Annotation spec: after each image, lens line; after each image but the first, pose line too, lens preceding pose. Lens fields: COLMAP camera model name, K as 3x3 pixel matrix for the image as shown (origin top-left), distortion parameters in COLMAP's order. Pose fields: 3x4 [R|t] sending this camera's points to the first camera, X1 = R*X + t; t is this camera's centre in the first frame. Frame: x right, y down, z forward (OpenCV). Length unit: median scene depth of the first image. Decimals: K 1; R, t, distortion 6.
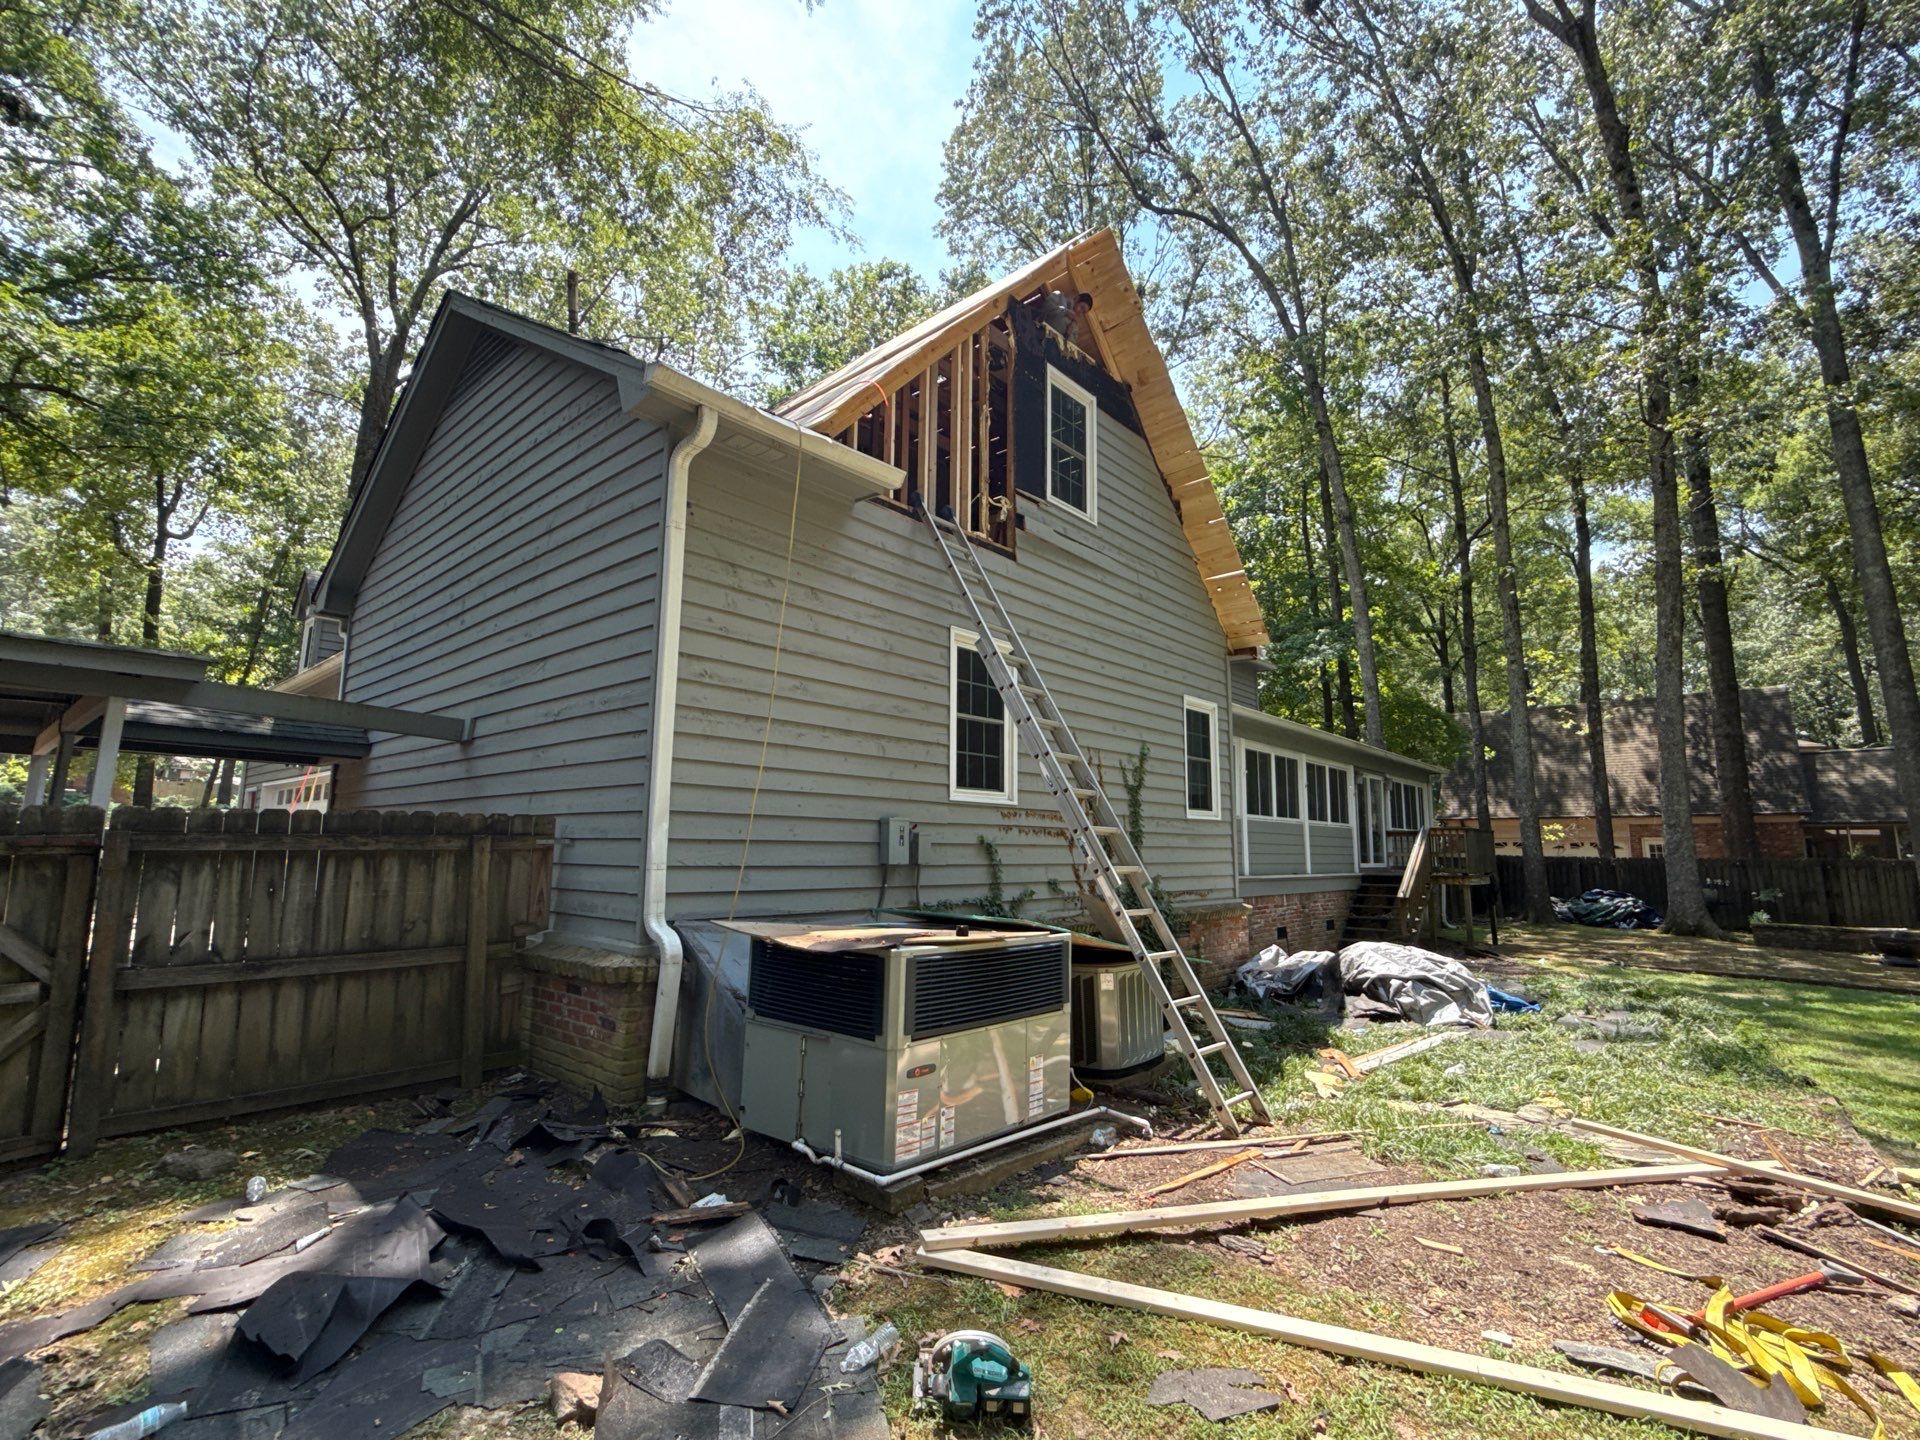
lens RADIAL K [[869.4, 0, 961.0], [0, 869.4, 722.4], [0, 0, 1]] dist [0.000804, -0.000150]
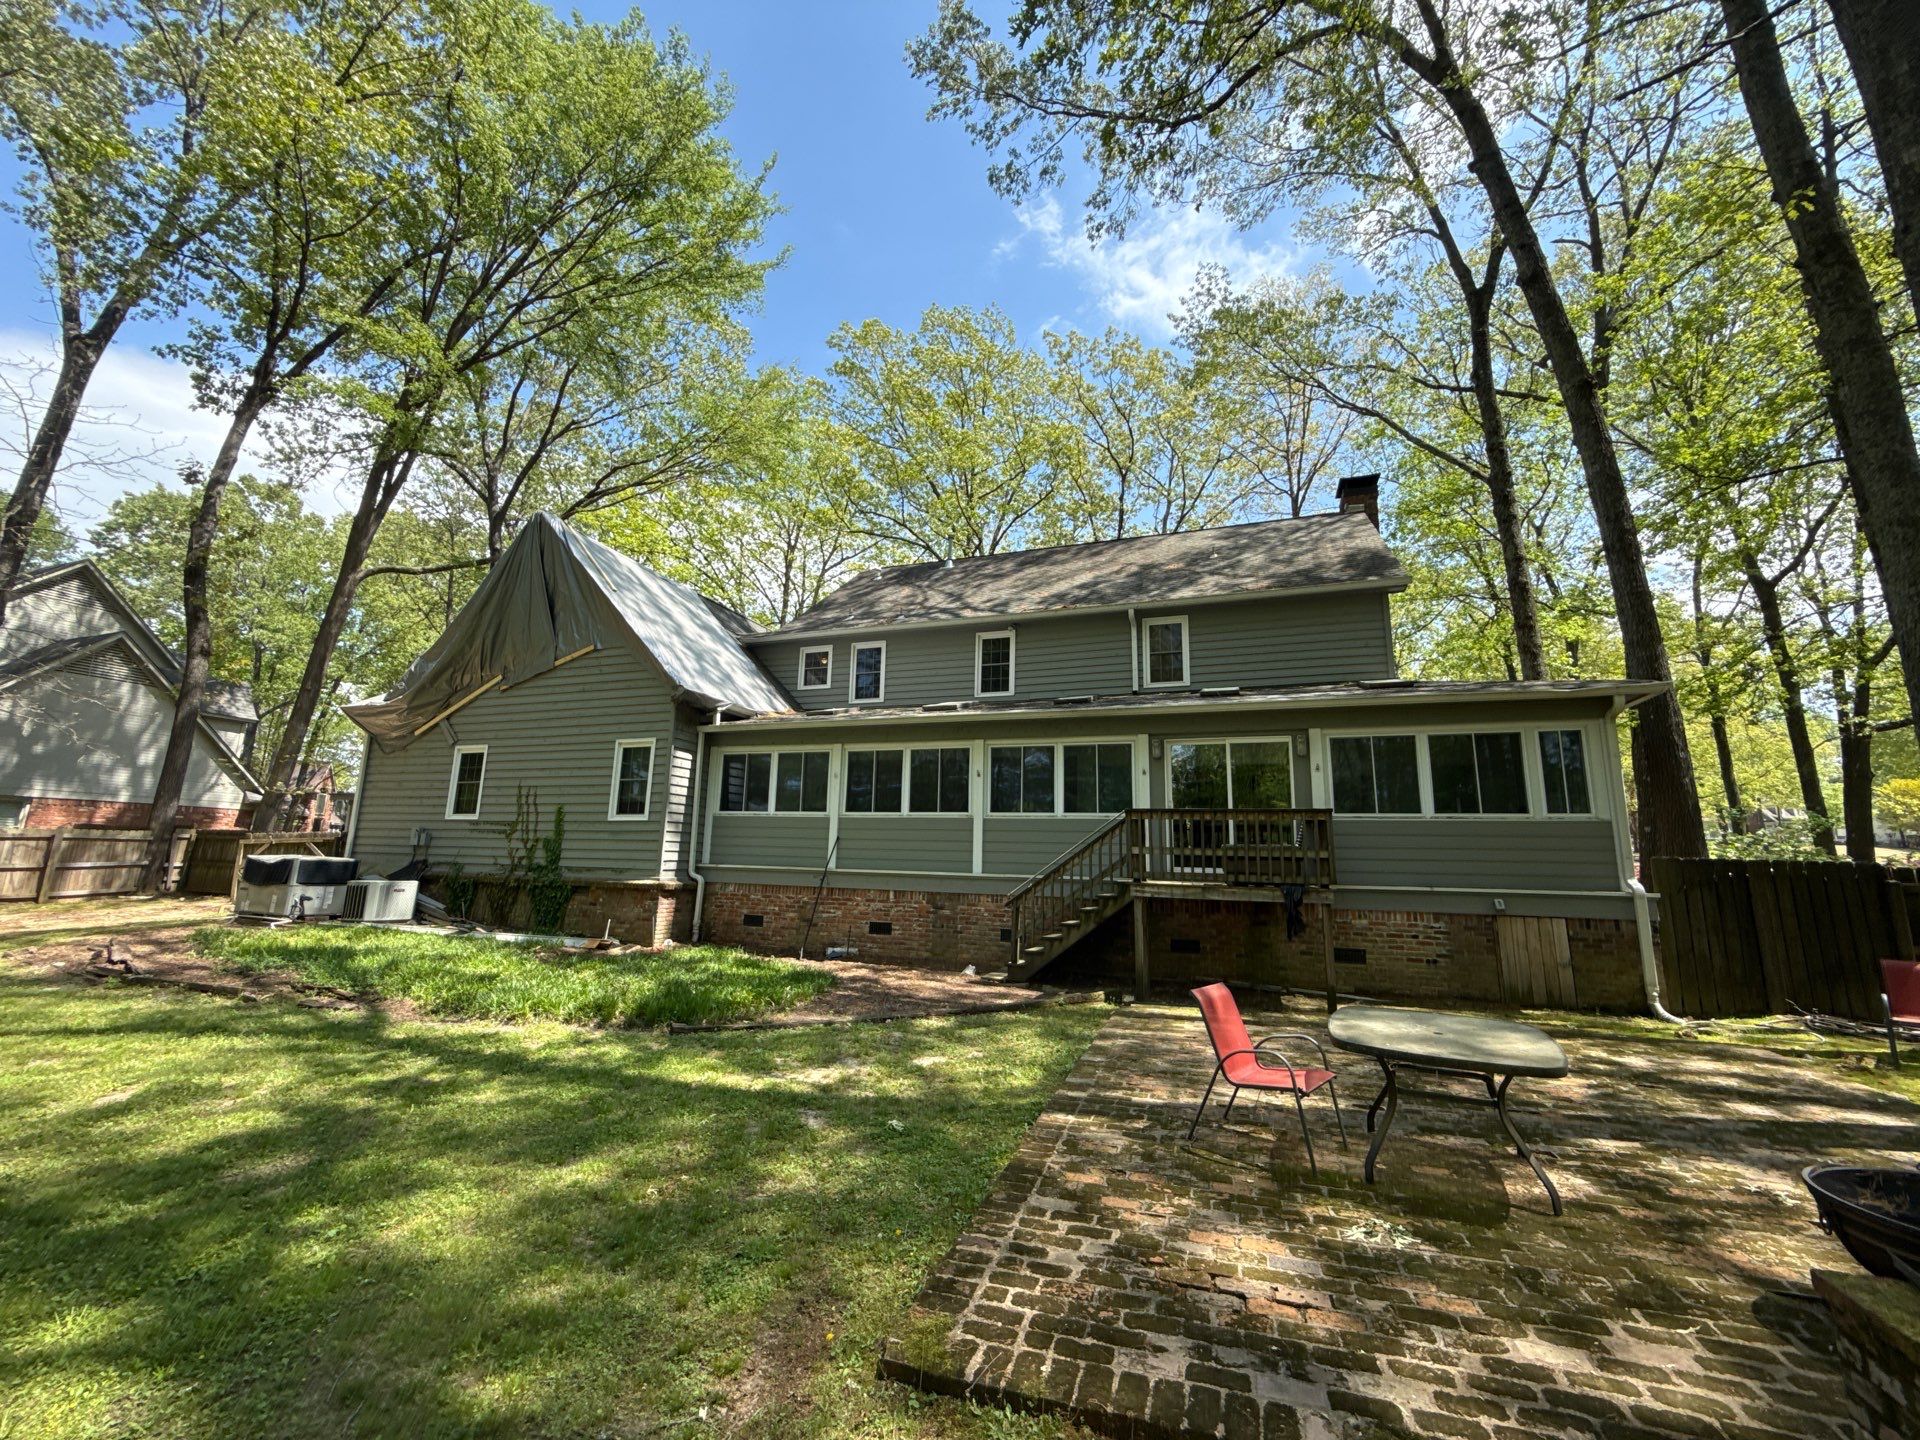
lens RADIAL K [[773.5, 0, 957.1], [0, 773.5, 721.2], [0, 0, 1]] dist [0.002896, 0.000072]
pose [[0.363636, -0.169050, -0.916074, 2.479895], [0.115758, 0.983974, -0.135630, 0.272742], [0.924321, -0.056723, 0.377377, 1.494020]]
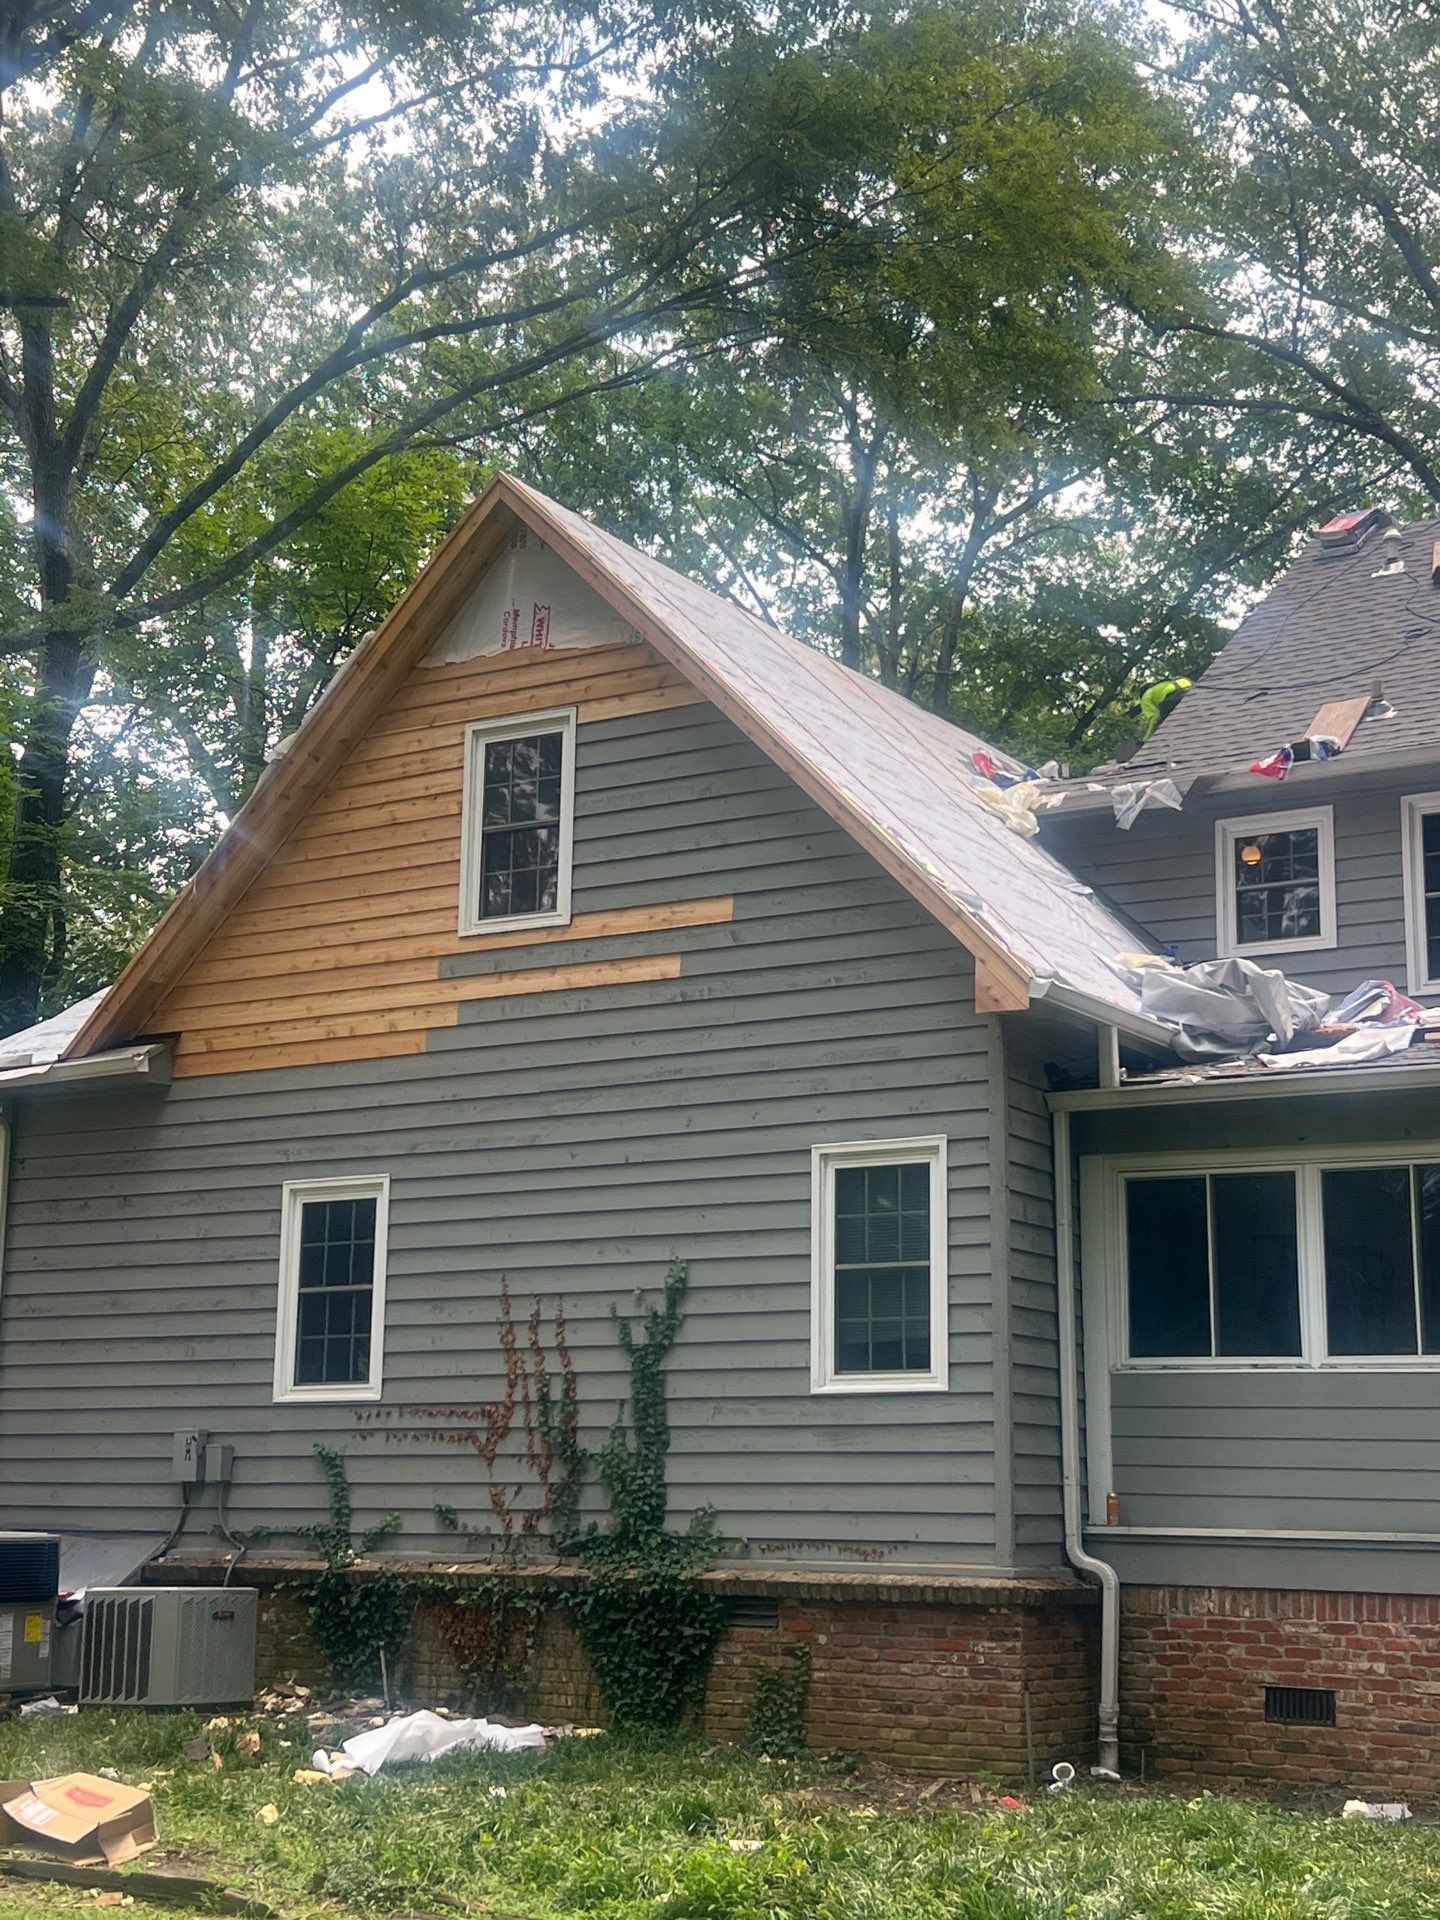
lens RADIAL K [[2726.7, 0, 737.0], [0, 2726.7, 972.0], [0, 0, 1]] dist [0.212623, -0.734759]
pose [[0.177391, -0.199008, -0.963809, 2.571877], [0.134401, 0.975064, -0.176595, 0.205706], [0.974920, -0.098211, 0.199715, 0.933182]]
